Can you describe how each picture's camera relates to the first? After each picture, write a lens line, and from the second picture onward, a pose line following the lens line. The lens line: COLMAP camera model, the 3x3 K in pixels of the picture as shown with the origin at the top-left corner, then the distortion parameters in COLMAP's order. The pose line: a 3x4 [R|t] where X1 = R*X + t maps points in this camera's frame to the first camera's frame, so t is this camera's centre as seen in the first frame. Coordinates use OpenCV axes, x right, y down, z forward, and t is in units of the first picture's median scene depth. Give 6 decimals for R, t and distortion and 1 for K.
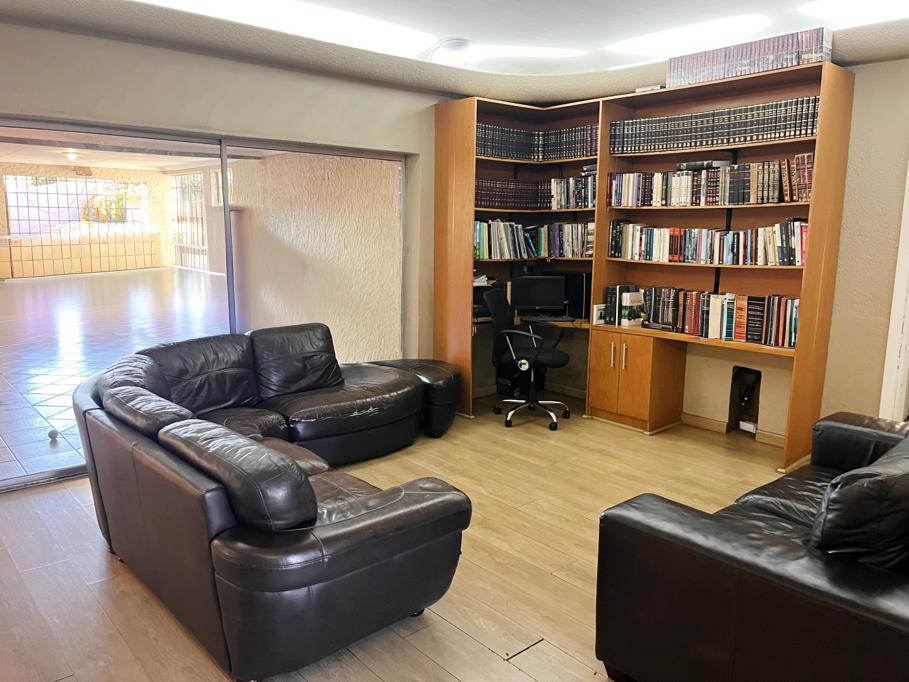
lens RADIAL K [[697.9, 0, 453.9], [0, 697.9, 339.0], [0, 0, 1]] dist [0.007849, 0.004961]
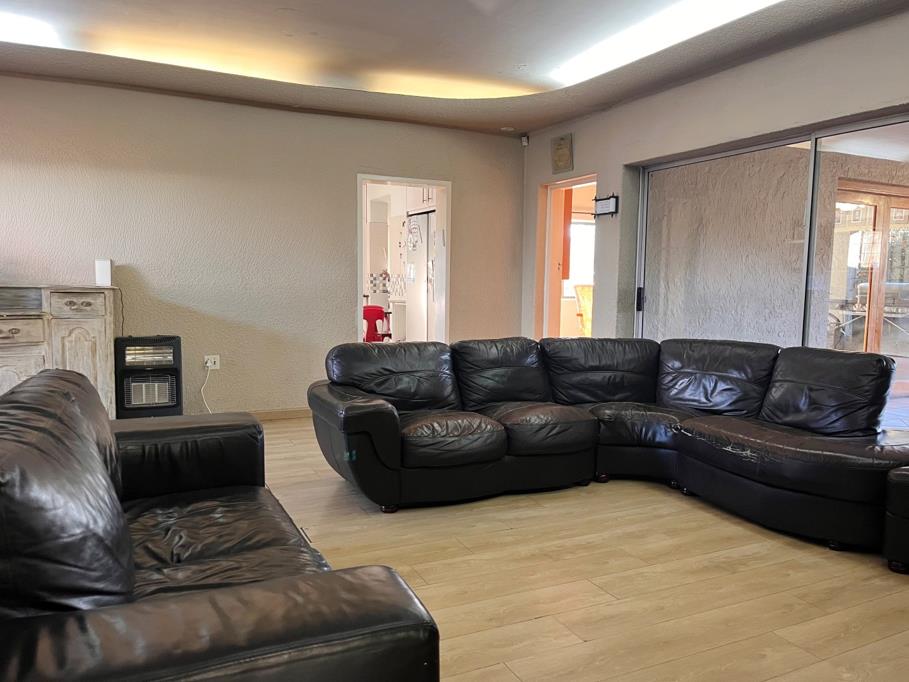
lens RADIAL K [[697.9, 0, 453.7], [0, 697.9, 342.1], [0, 0, 1]] dist [0.007849, 0.004961]
pose [[-0.260453, 0.081303, -0.962057, 0.691415], [-0.186513, 0.973441, 0.132758, -0.059364], [0.947300, 0.214013, -0.238372, 0.848920]]
